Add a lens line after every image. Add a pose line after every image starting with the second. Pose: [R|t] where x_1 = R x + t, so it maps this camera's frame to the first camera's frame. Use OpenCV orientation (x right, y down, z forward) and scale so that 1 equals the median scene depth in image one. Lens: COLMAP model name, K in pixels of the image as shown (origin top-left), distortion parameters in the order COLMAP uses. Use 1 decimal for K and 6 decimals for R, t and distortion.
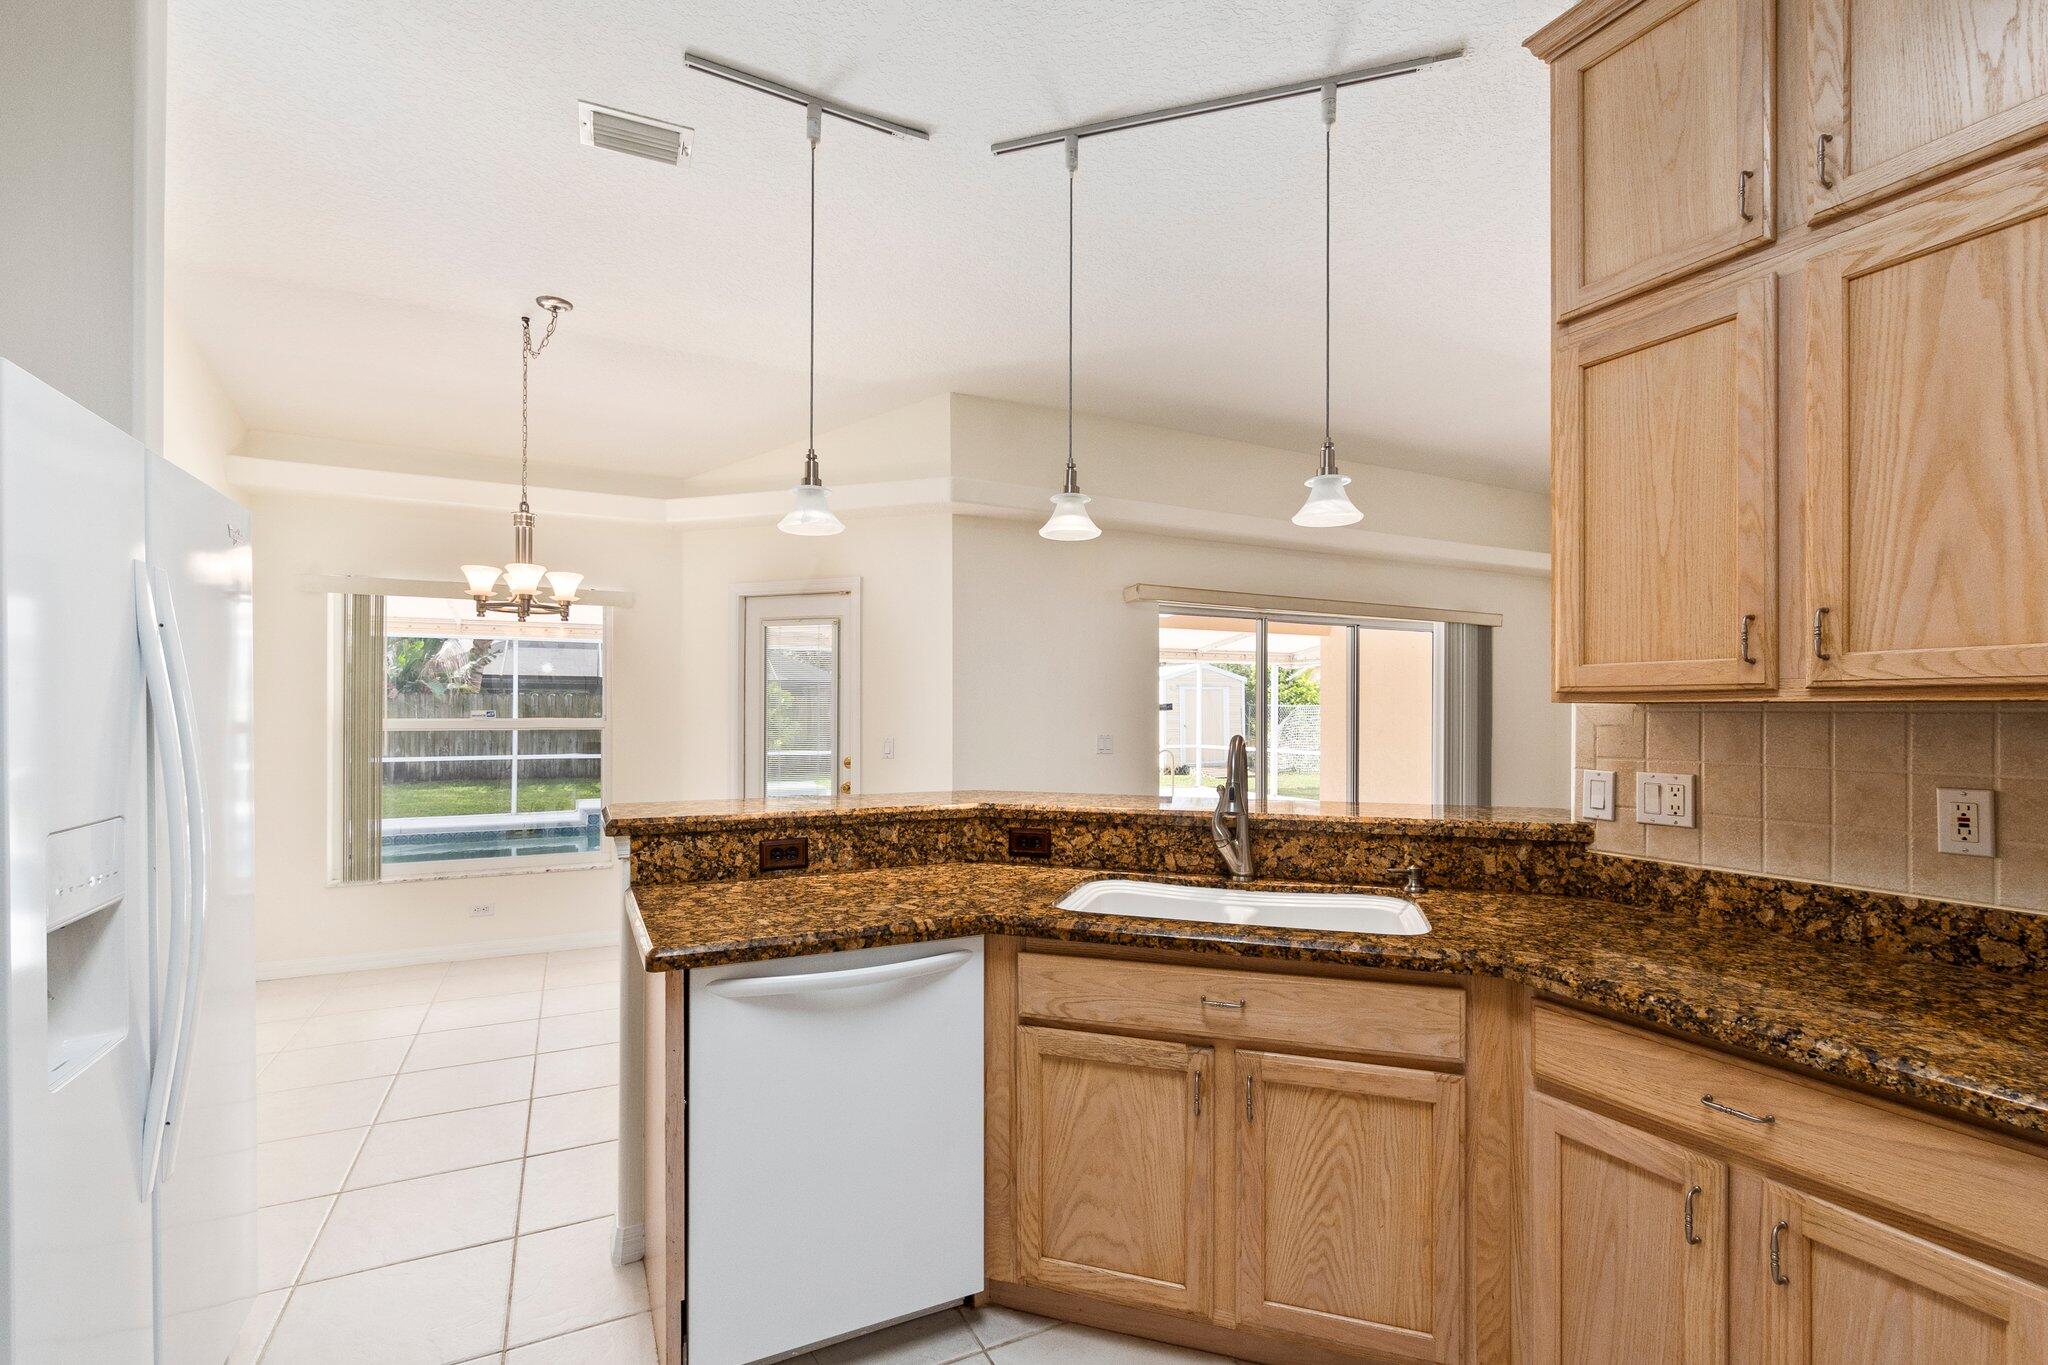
lens RADIAL K [[889.8, 0, 1023.3], [0, 889.8, 695.2], [0, 0, 1]] dist [-0.002896, 0.000776]
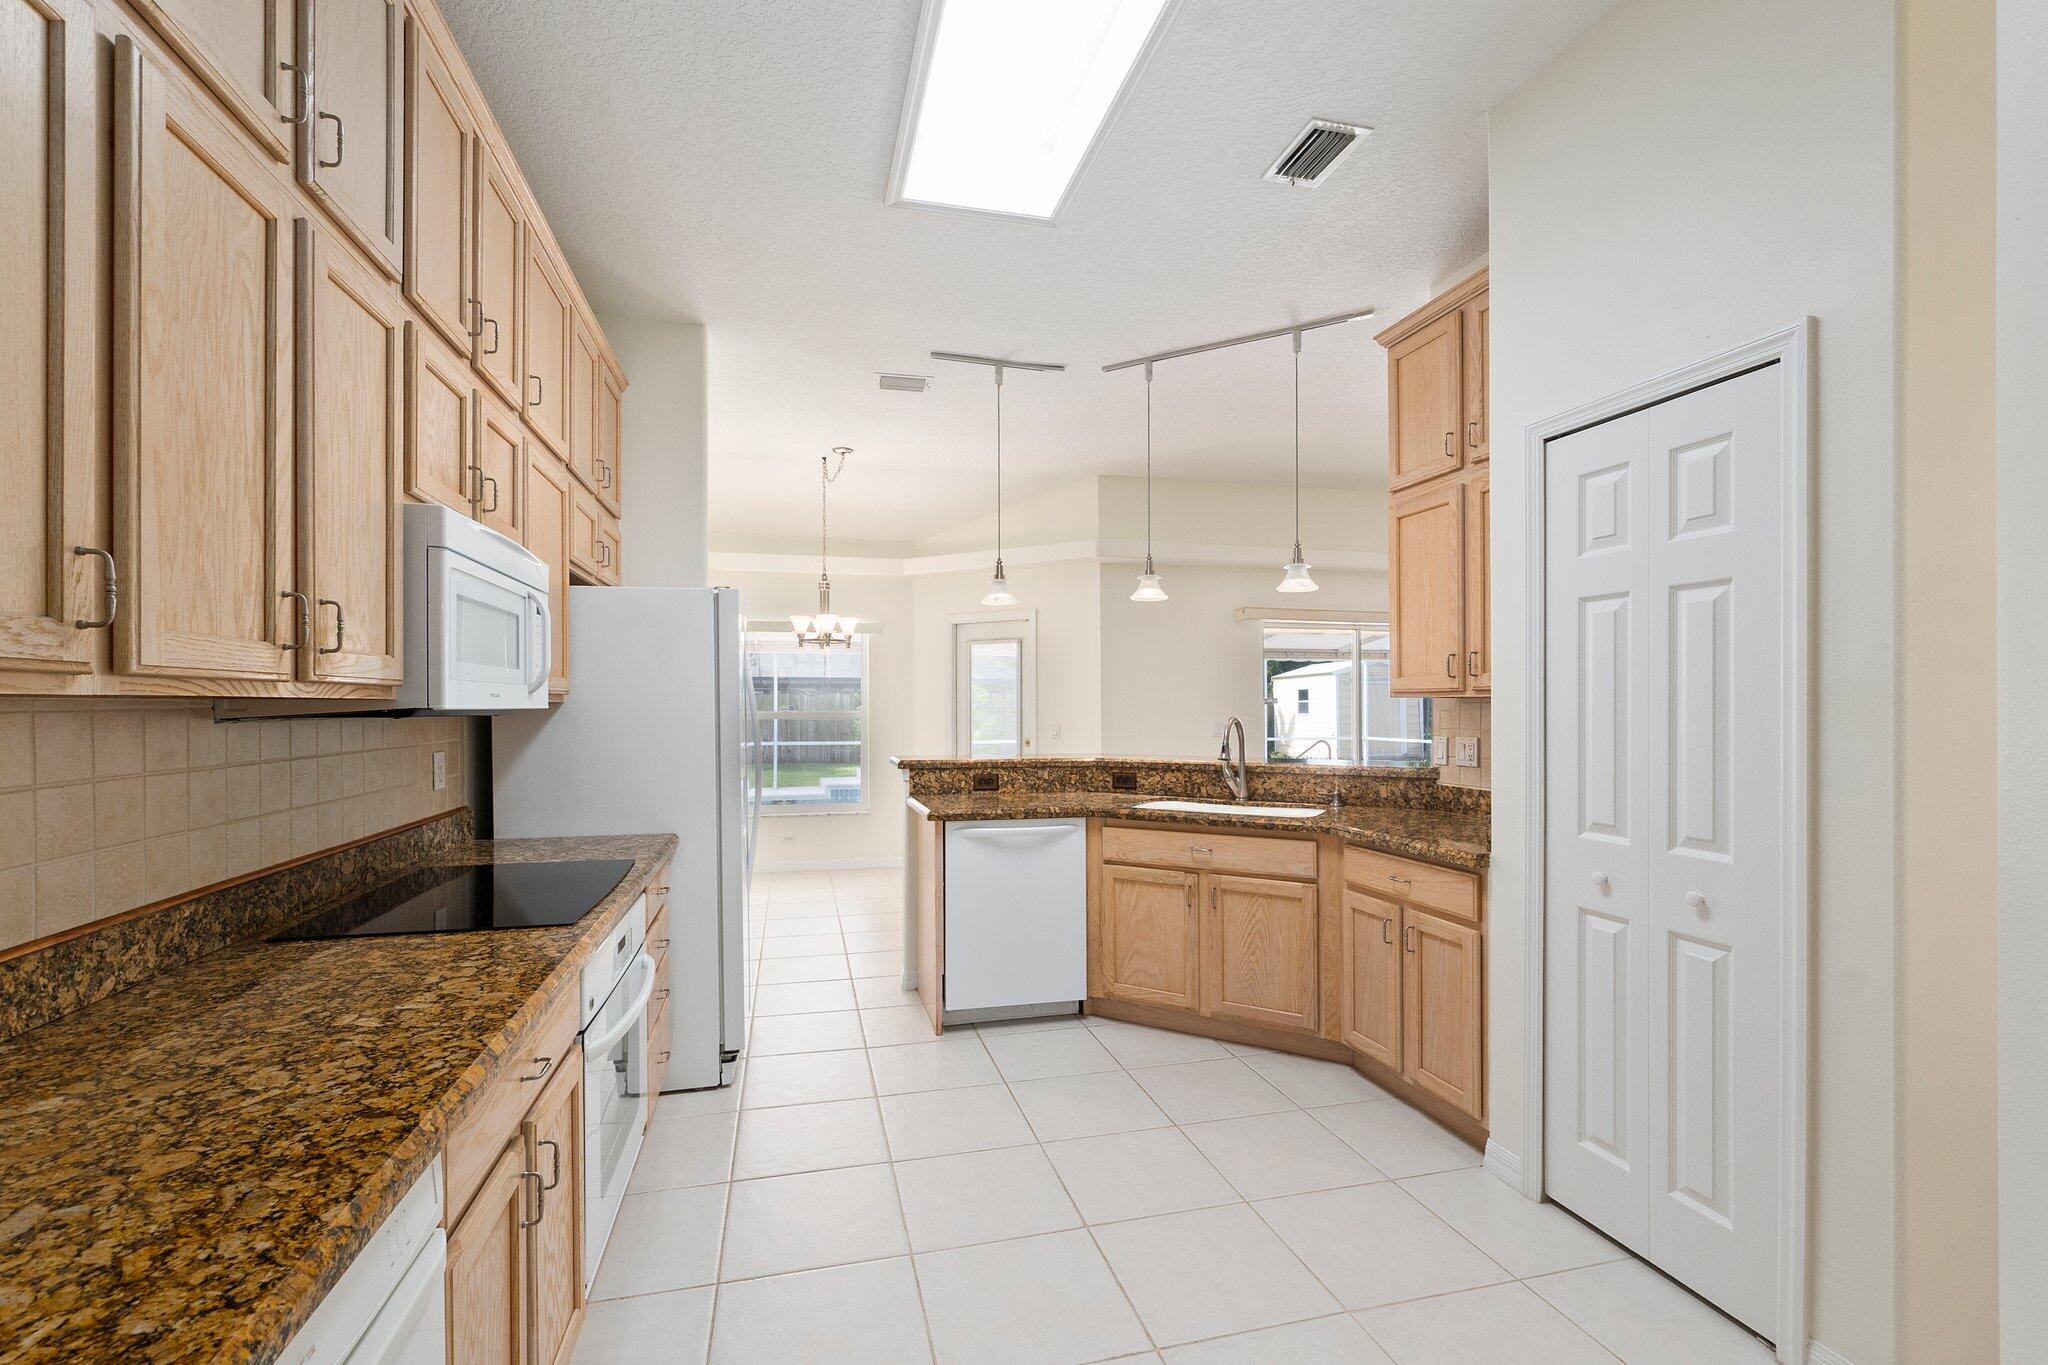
lens RADIAL K [[889.8, 0, 1021.9], [0, 889.8, 701.2], [0, 0, 1]] dist [-0.002896, 0.000776]
pose [[0.976504, -0.005321, -0.215433, 0.215242], [0.008055, 0.999898, 0.011814, -0.010878], [0.215348, -0.013271, 0.976447, -0.835602]]
